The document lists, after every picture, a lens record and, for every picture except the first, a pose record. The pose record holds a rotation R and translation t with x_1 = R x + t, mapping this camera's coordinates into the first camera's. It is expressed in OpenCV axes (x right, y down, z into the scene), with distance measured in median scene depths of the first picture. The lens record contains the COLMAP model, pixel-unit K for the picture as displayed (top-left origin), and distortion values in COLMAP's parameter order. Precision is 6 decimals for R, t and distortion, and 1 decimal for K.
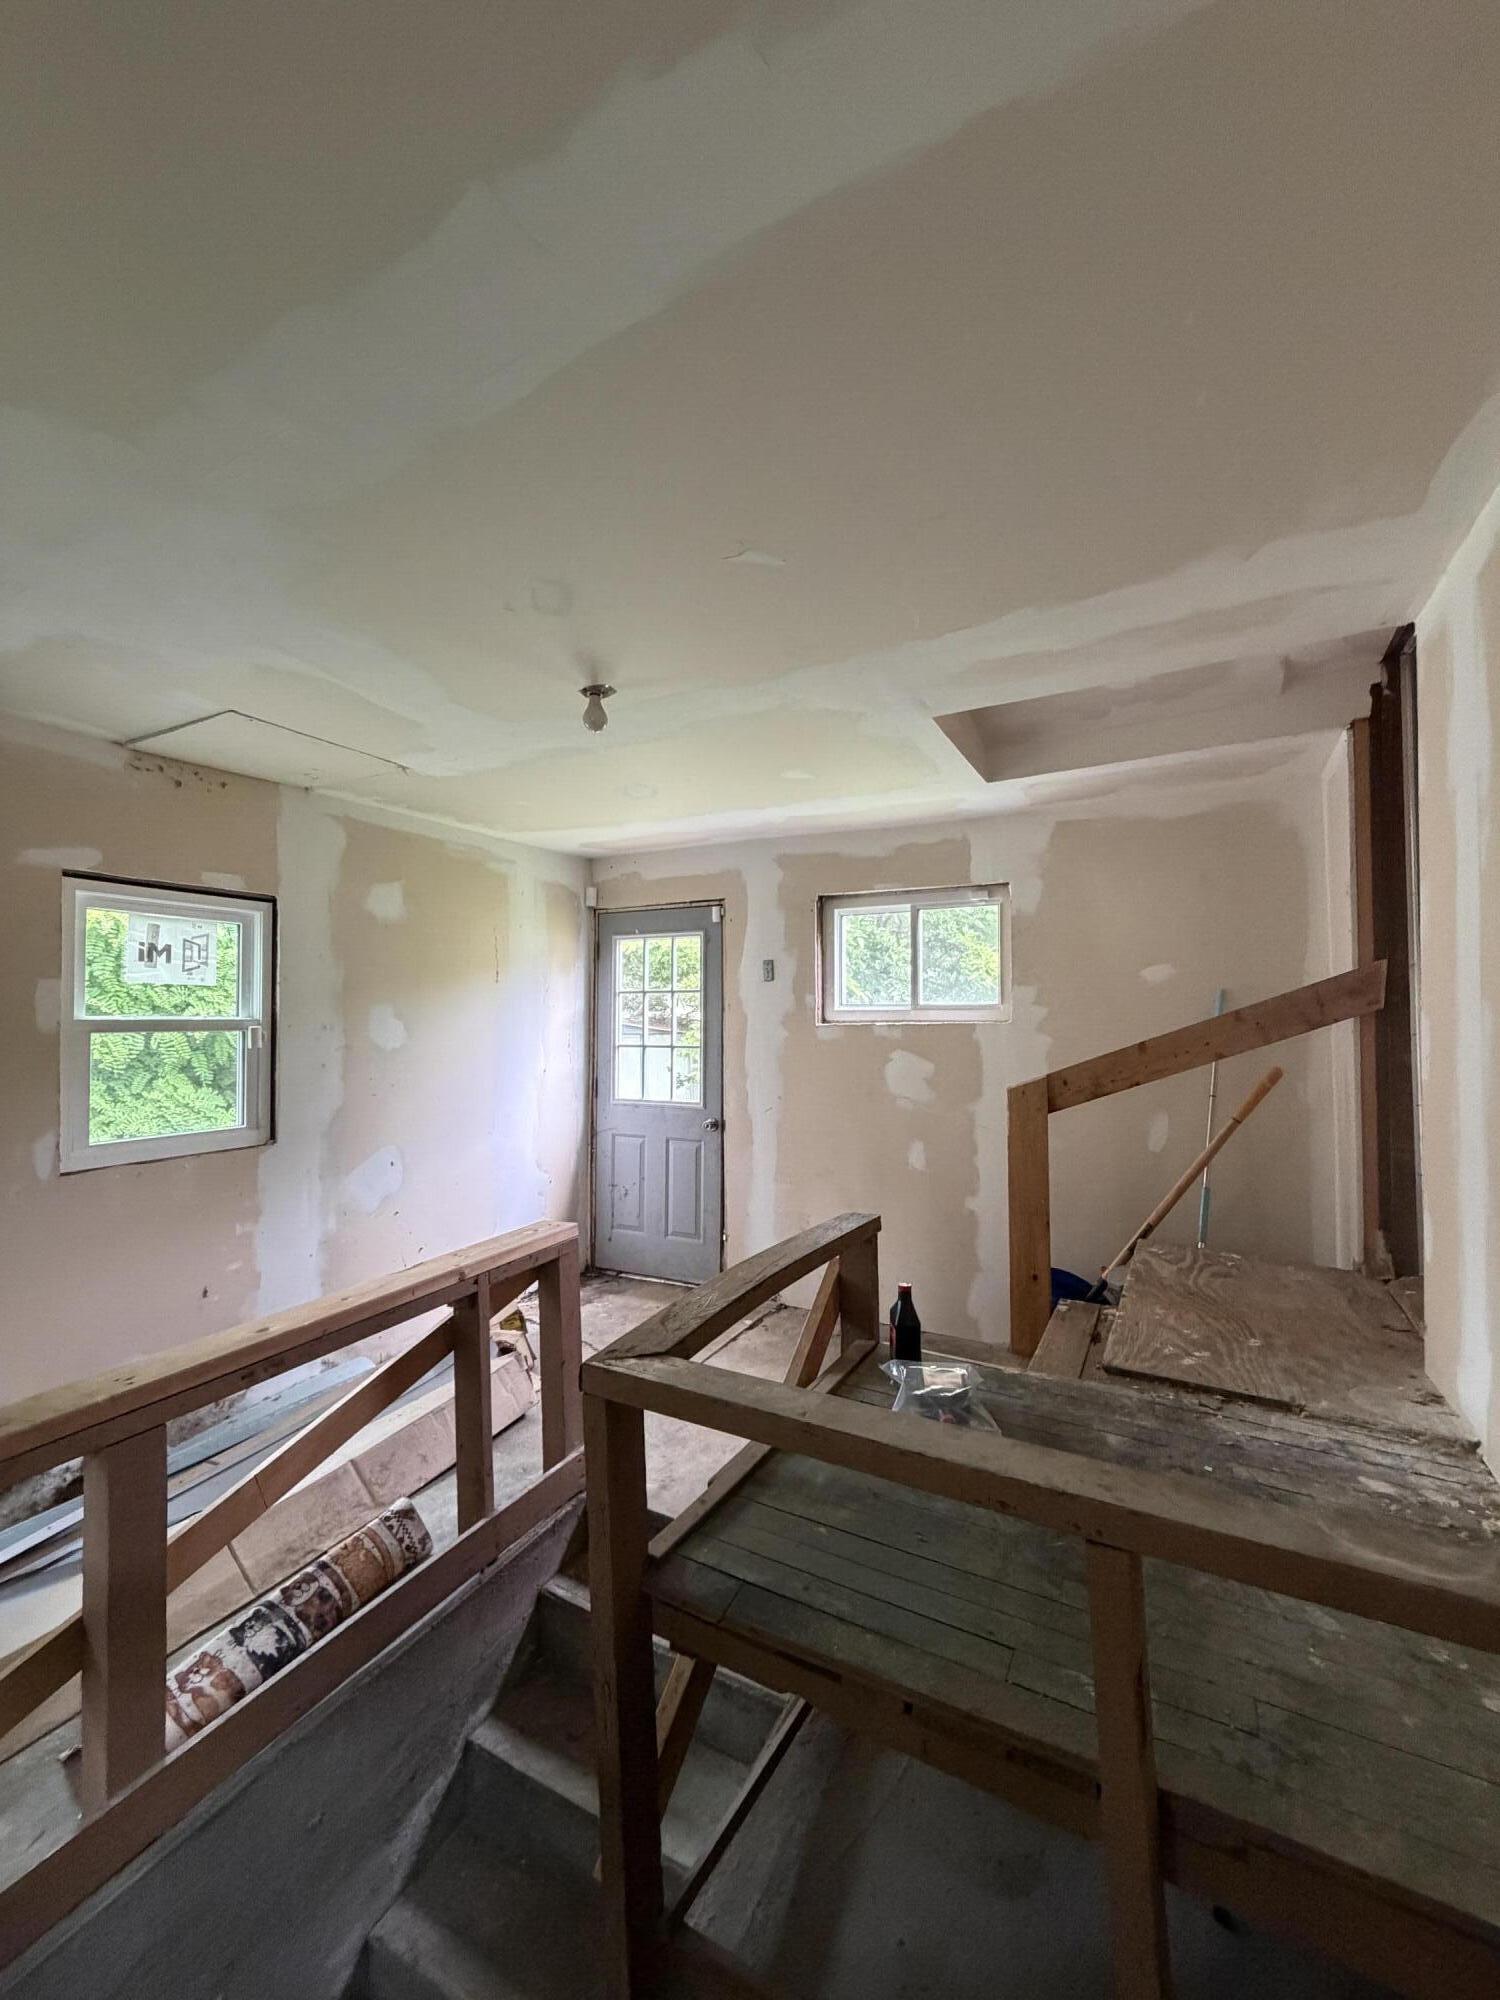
lens RADIAL K [[794.7, 0, 754.2], [0, 794.7, 1000.0], [0, 0, 1]] dist [0.000669, -0.000107]
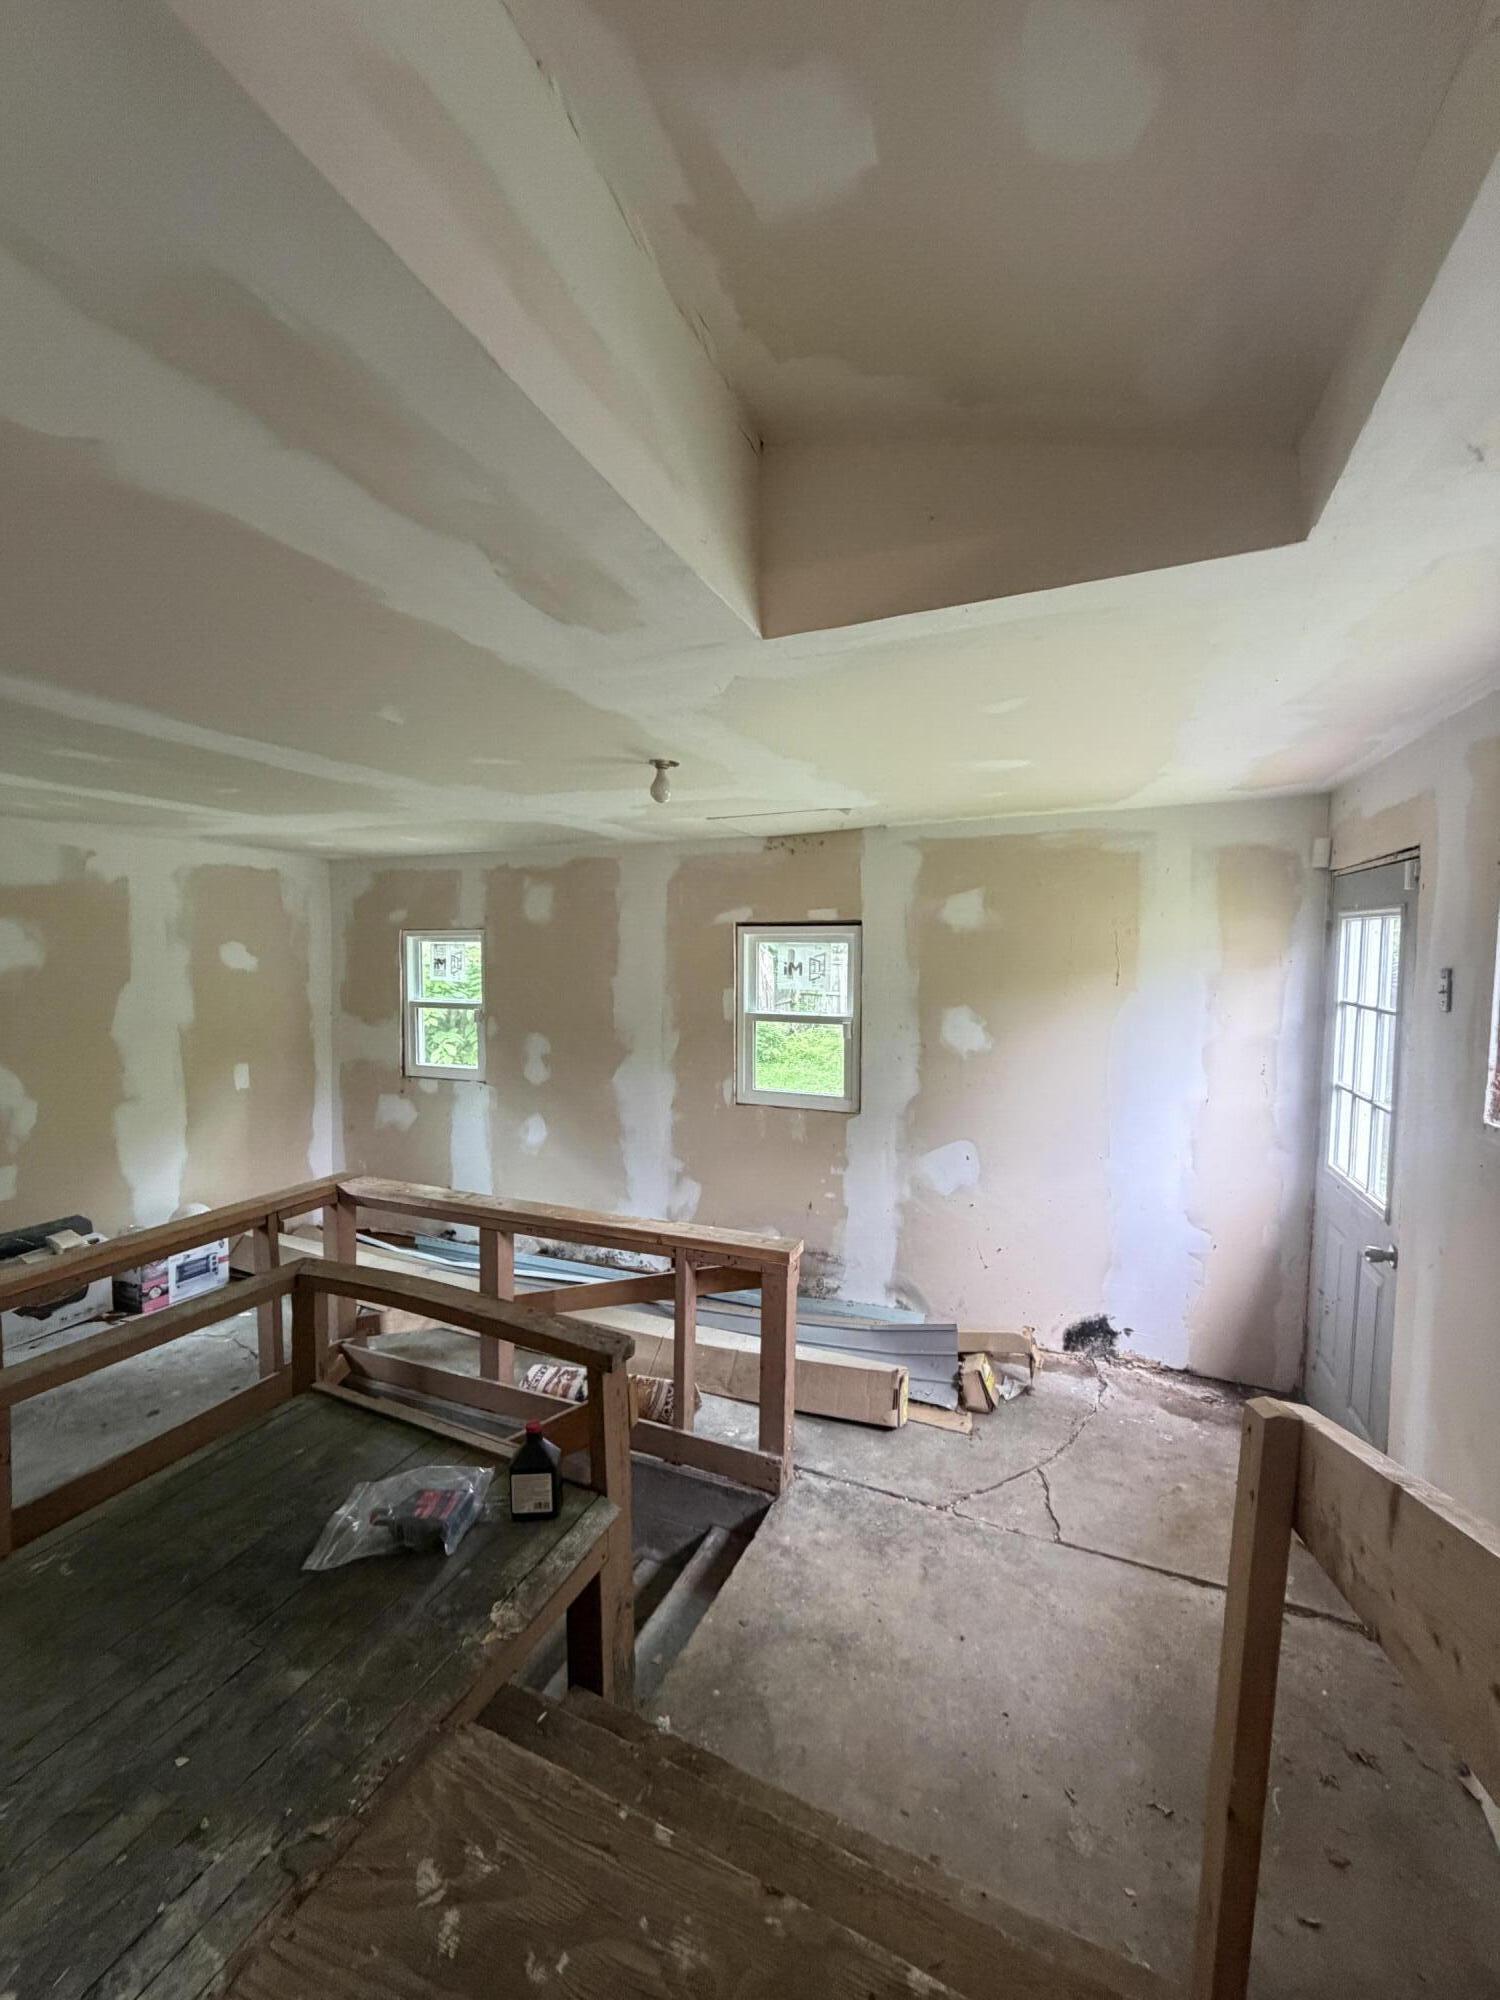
lens RADIAL K [[800.2, 0, 755.9], [0, 800.2, 997.7], [0, 0, 1]] dist [0.000476, 0.000064]
pose [[0.072919, 0.072576, -0.994694, 0.623984], [0.020223, 0.997036, 0.074230, -0.101046], [0.997133, -0.025529, 0.071235, 0.707885]]
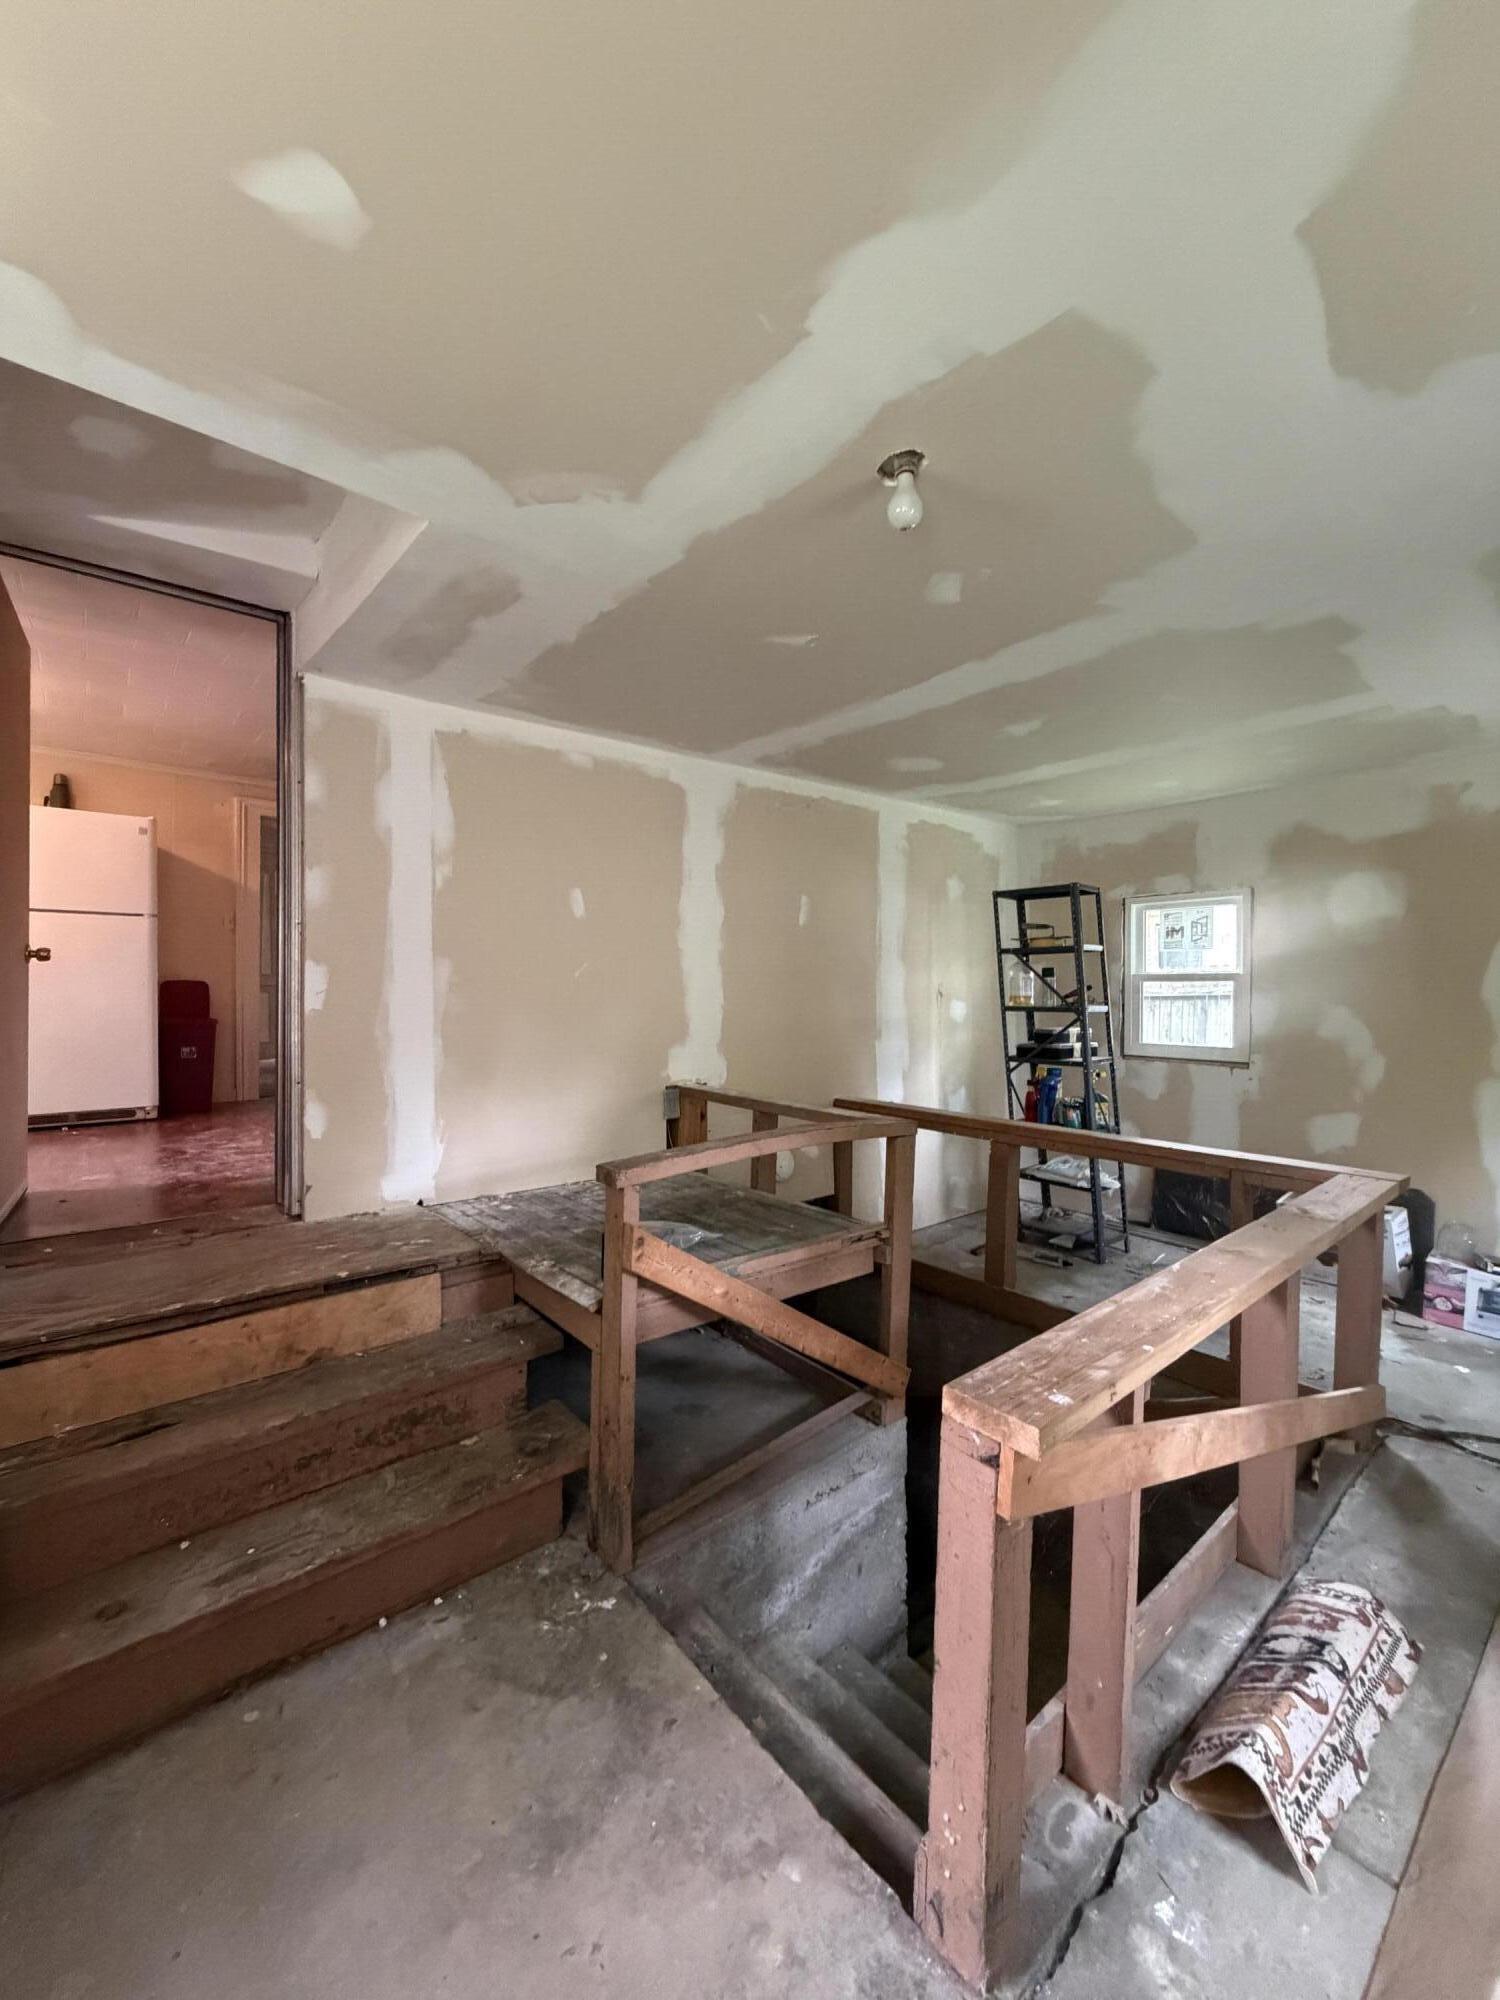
lens RADIAL K [[799.2, 0, 751.1], [0, 799.2, 997.2], [0, 0, 1]] dist [-0.002152, 0.000732]
pose [[-0.921656, 0.006950, 0.387945, -0.234462], [-0.002711, 0.999700, -0.024350, 0.064342], [-0.387998, -0.023494, -0.921361, 1.149467]]
